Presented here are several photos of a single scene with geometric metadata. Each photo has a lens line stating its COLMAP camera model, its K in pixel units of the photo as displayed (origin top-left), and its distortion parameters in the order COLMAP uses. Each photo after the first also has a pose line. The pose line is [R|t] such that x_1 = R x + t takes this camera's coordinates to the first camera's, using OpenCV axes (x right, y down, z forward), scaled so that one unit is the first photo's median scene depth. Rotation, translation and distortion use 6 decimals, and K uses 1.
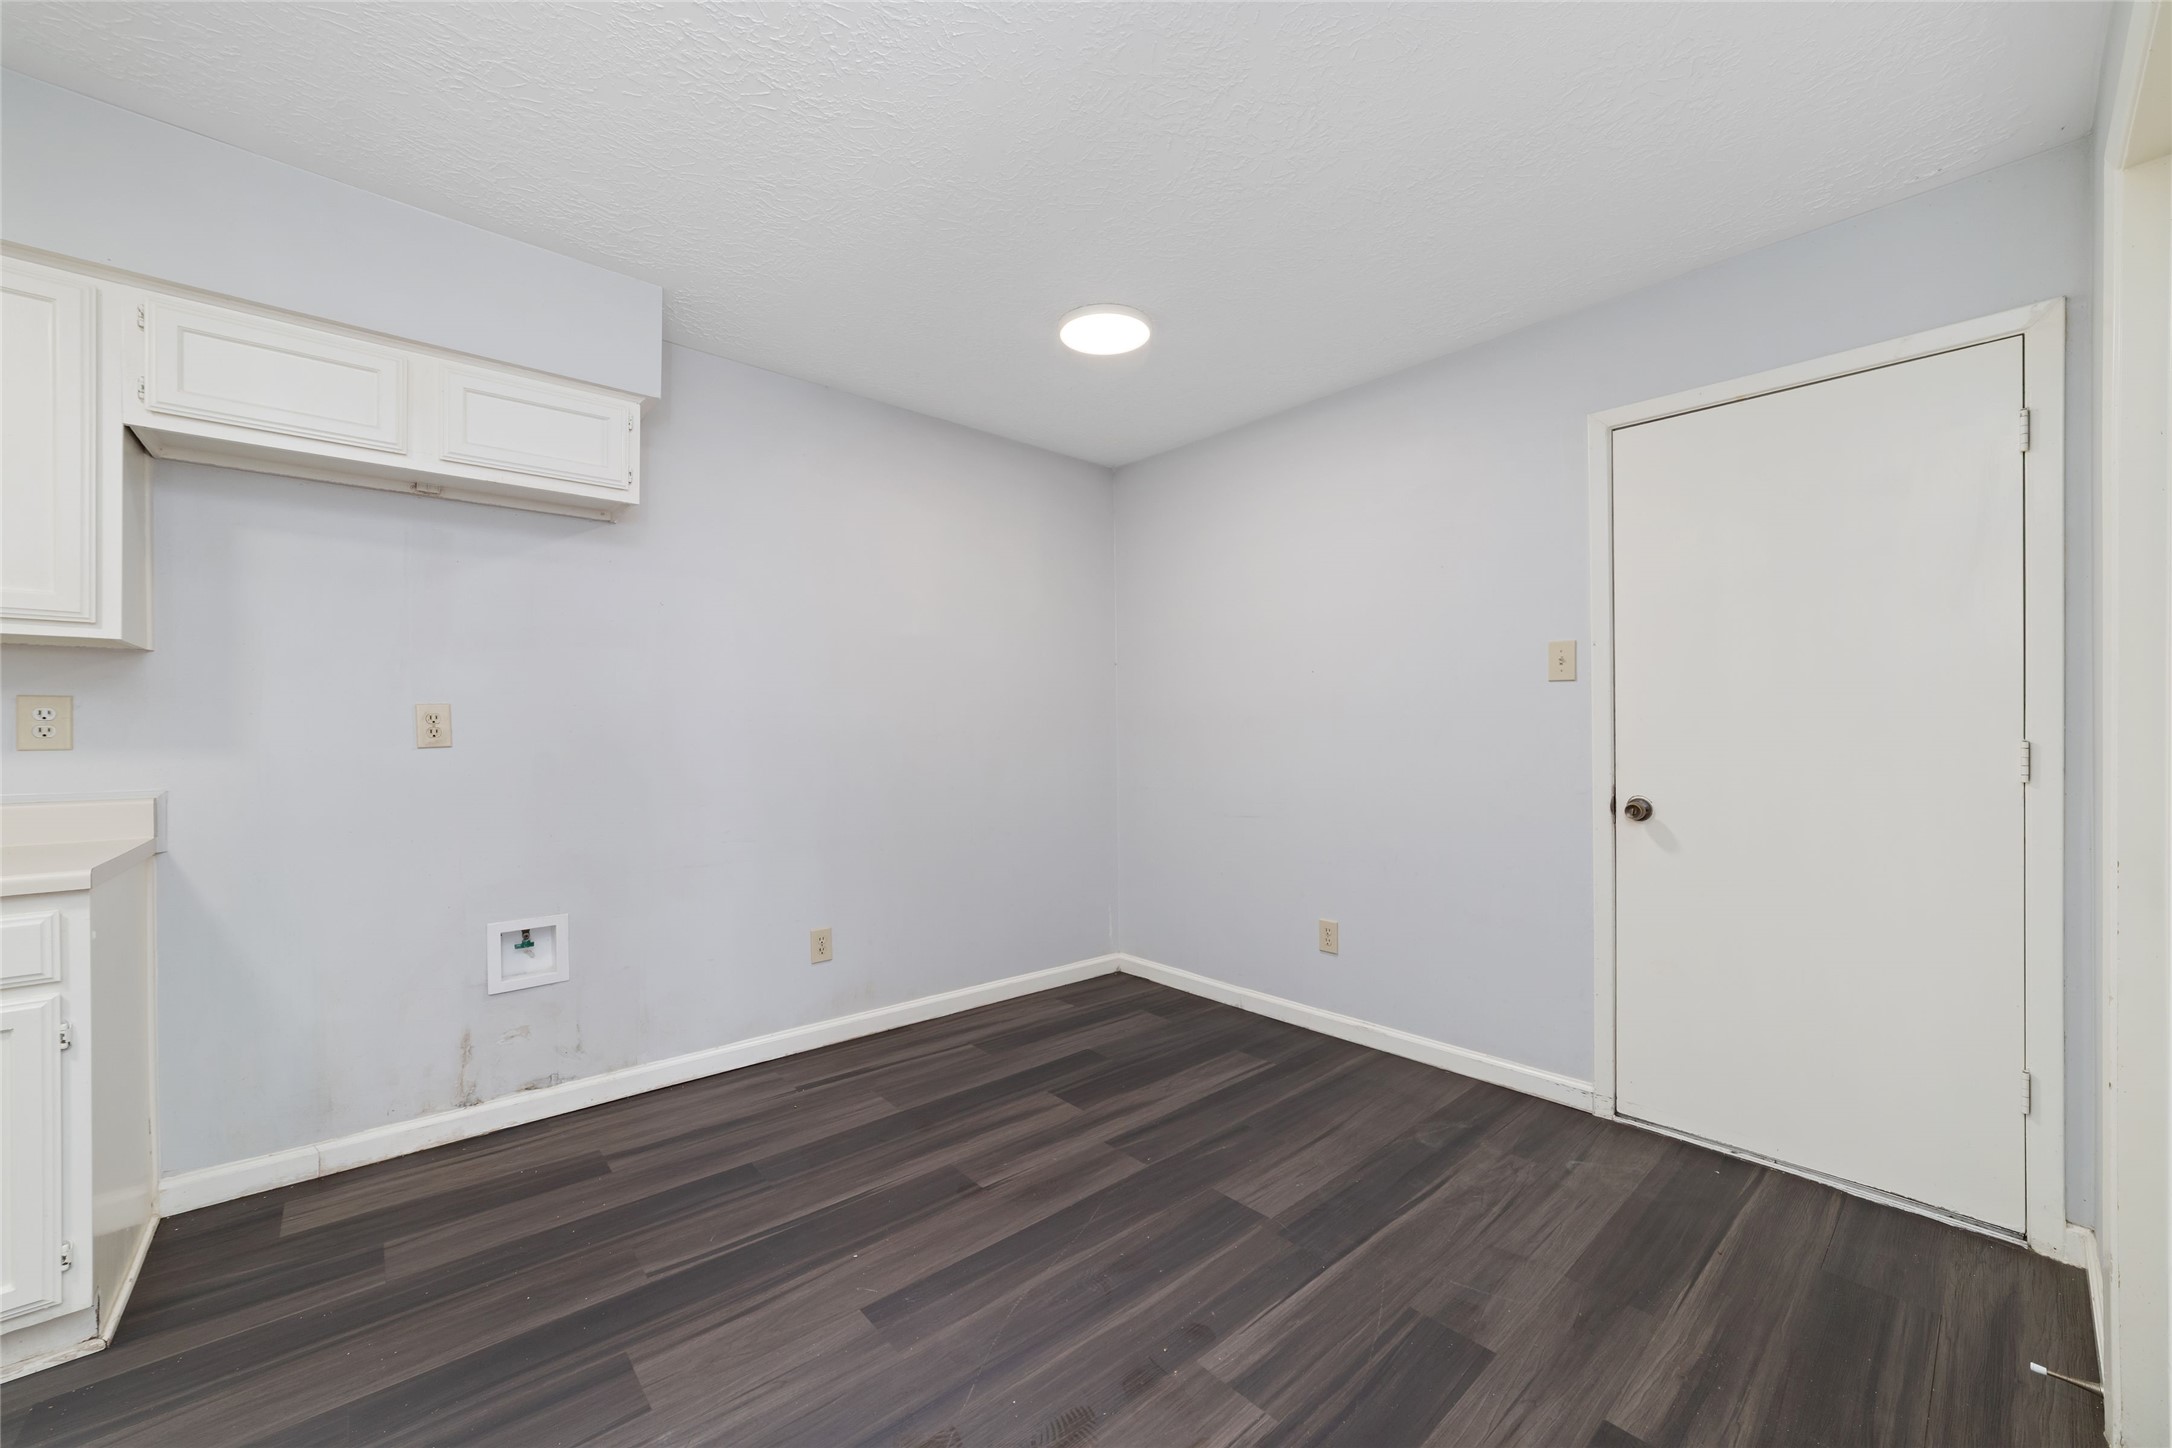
lens RADIAL K [[835.1, 0, 1085.8], [0, 835.1, 727.7], [0, 0, 1]] dist [-0.007316, 0.000077]
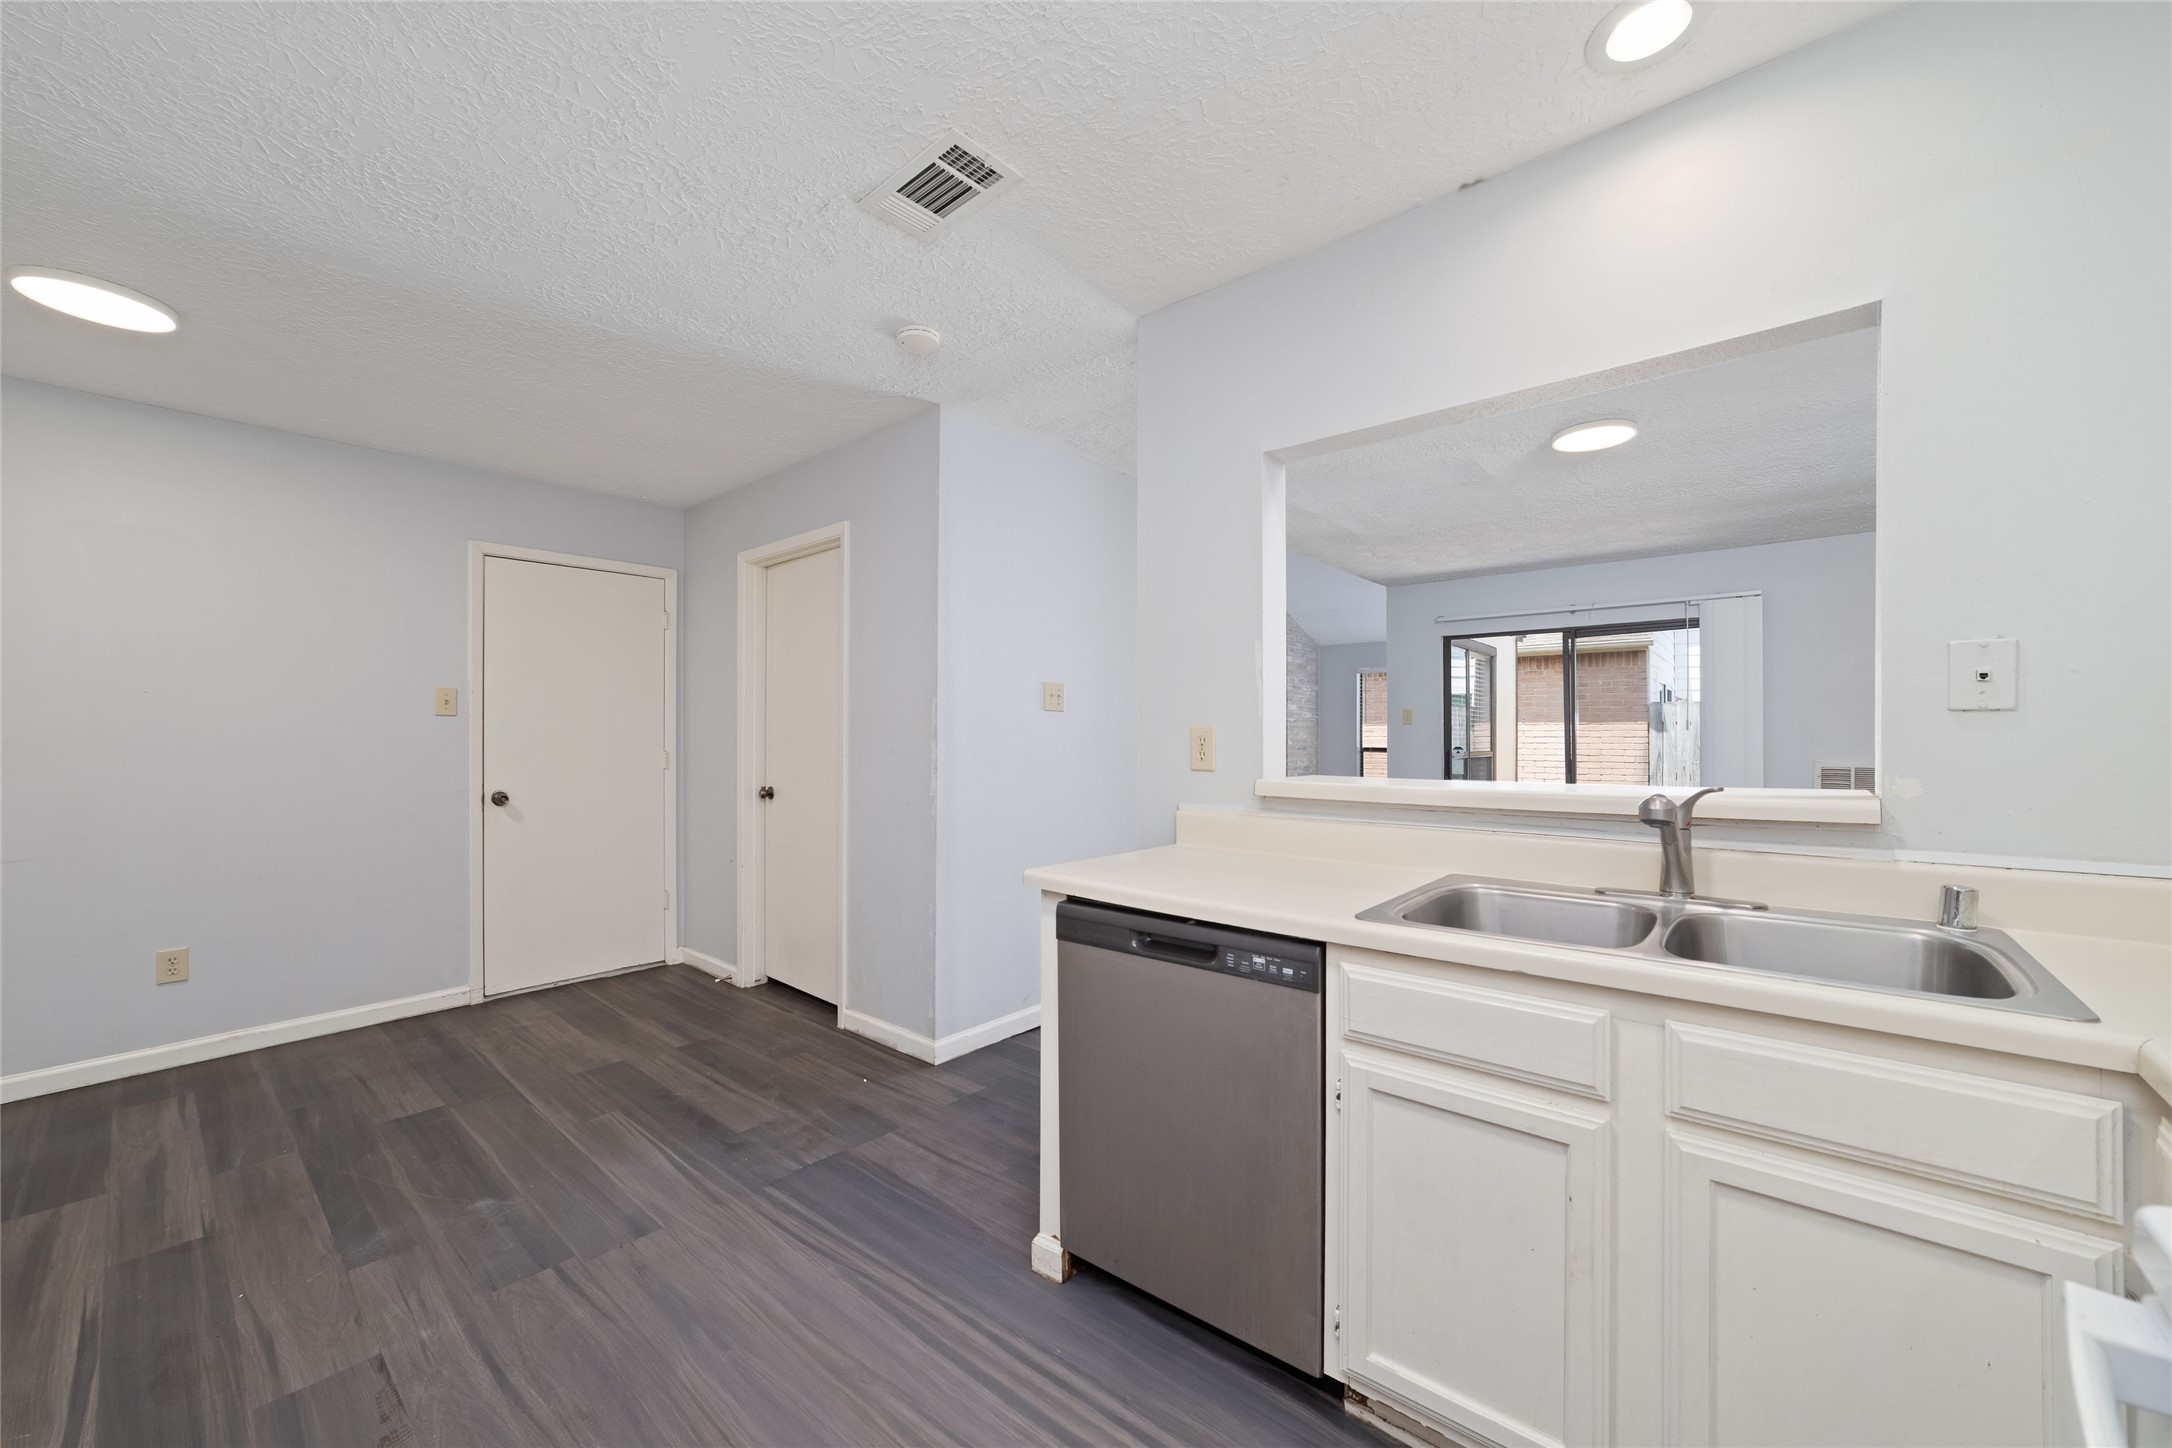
lens RADIAL K [[835.1, 0, 1087.2], [0, 835.1, 731.8], [0, 0, 1]] dist [-0.007316, 0.000077]
pose [[-0.142321, 0.004634, 0.989810, -1.086335], [0.000448, 0.999989, -0.004617, -0.022430], [-0.989821, -0.000214, -0.142321, 0.113727]]
